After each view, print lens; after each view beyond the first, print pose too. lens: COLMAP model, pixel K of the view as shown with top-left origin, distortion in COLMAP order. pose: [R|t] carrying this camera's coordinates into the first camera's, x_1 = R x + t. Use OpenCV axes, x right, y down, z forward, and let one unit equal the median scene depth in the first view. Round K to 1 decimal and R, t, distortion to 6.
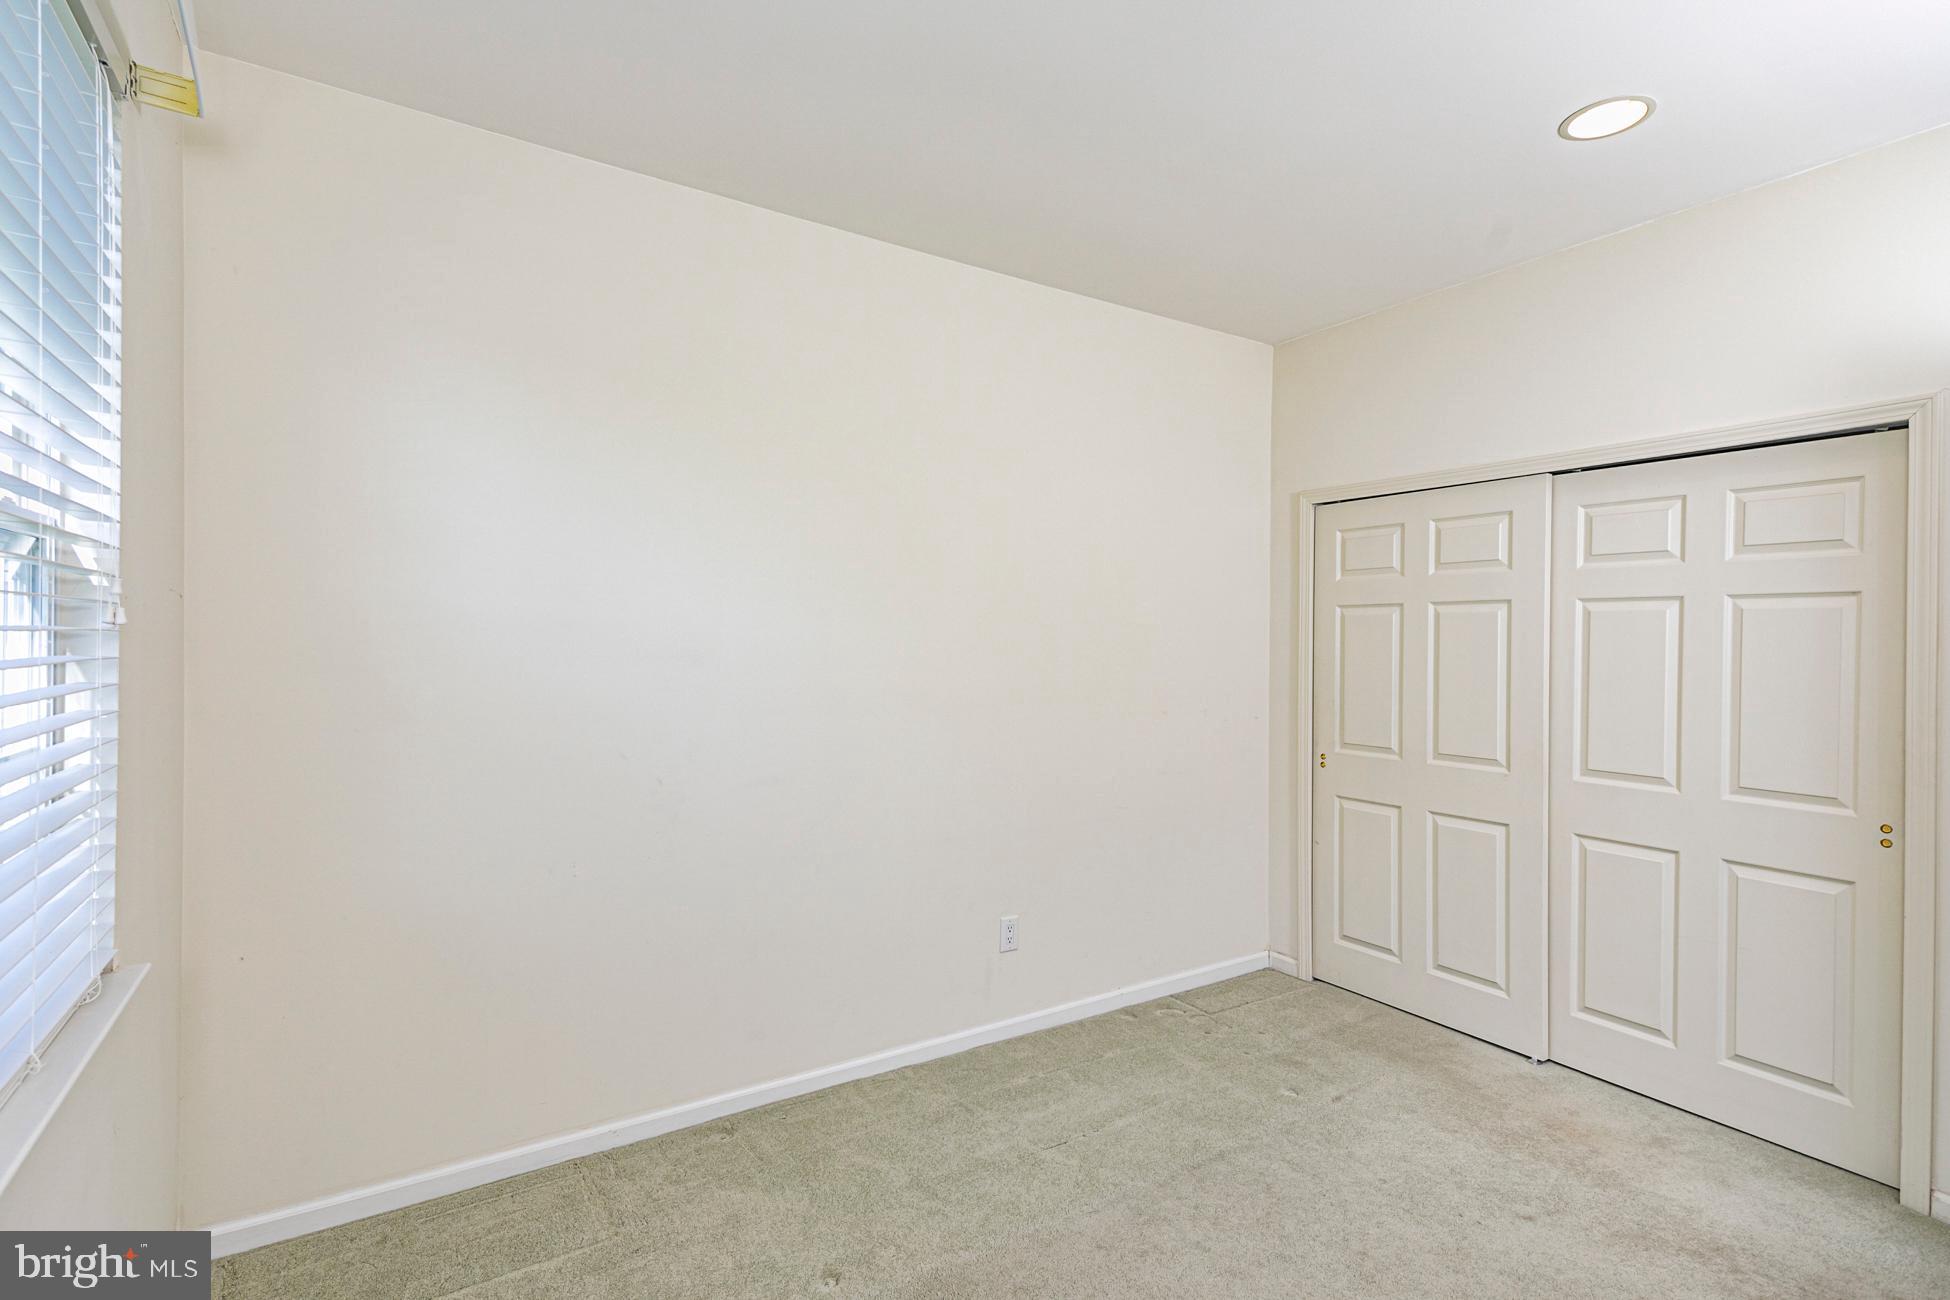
lens RADIAL K [[926.3, 0, 975.0], [0, 926.3, 650.0], [0, 0, 1]] dist [0.023086, -0.000318]
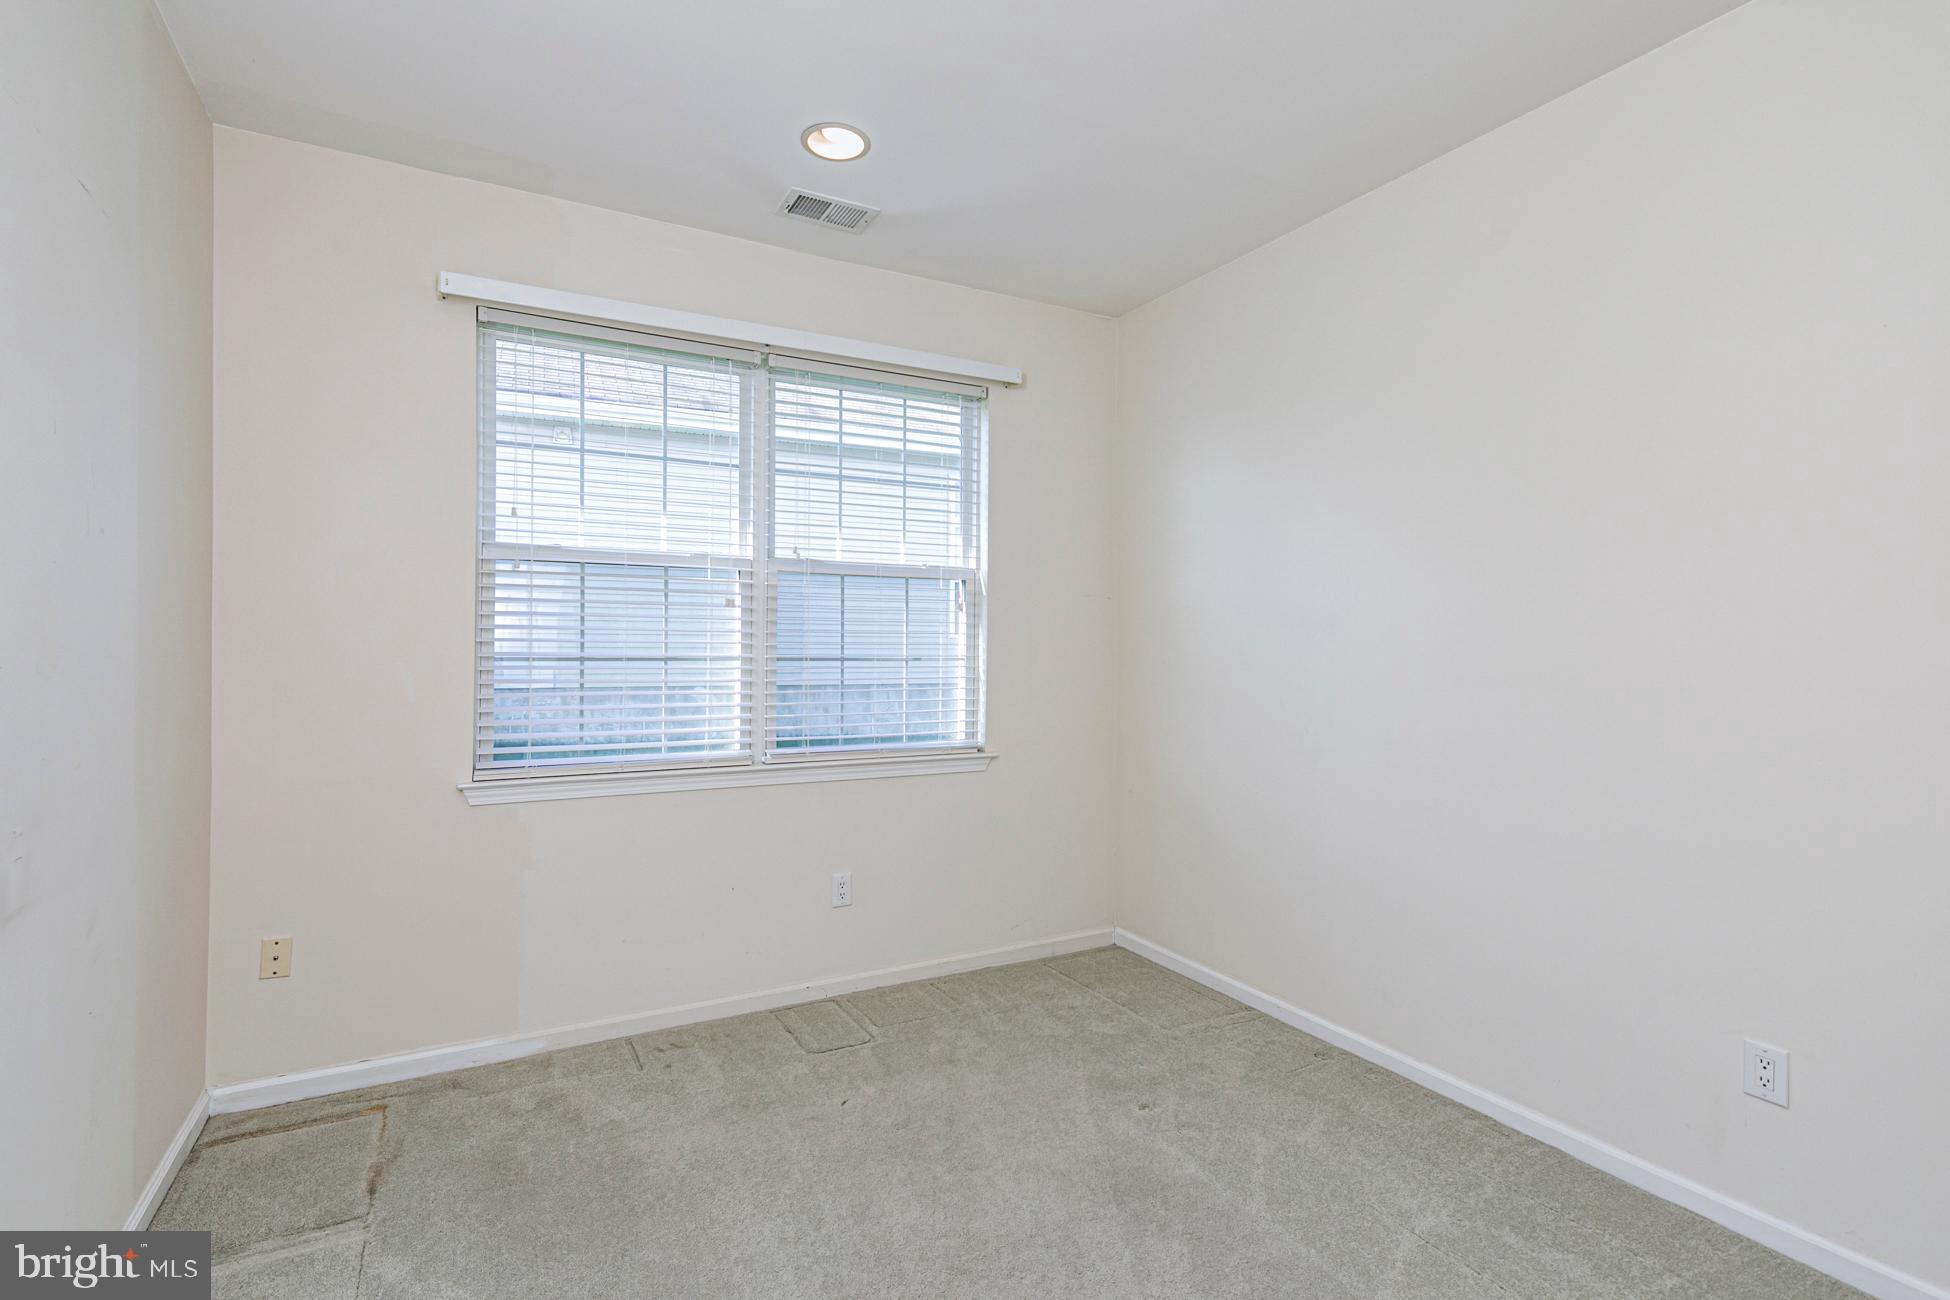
lens RADIAL K [[926.3, 0, 975.0], [0, 926.3, 650.0], [0, 0, 1]] dist [0.023086, -0.000318]
pose [[-0.078773, -0.012571, -0.996813, 0.745235], [-0.008654, 0.999891, -0.011926, 0.050161], [0.996855, 0.007687, -0.078873, 0.584372]]
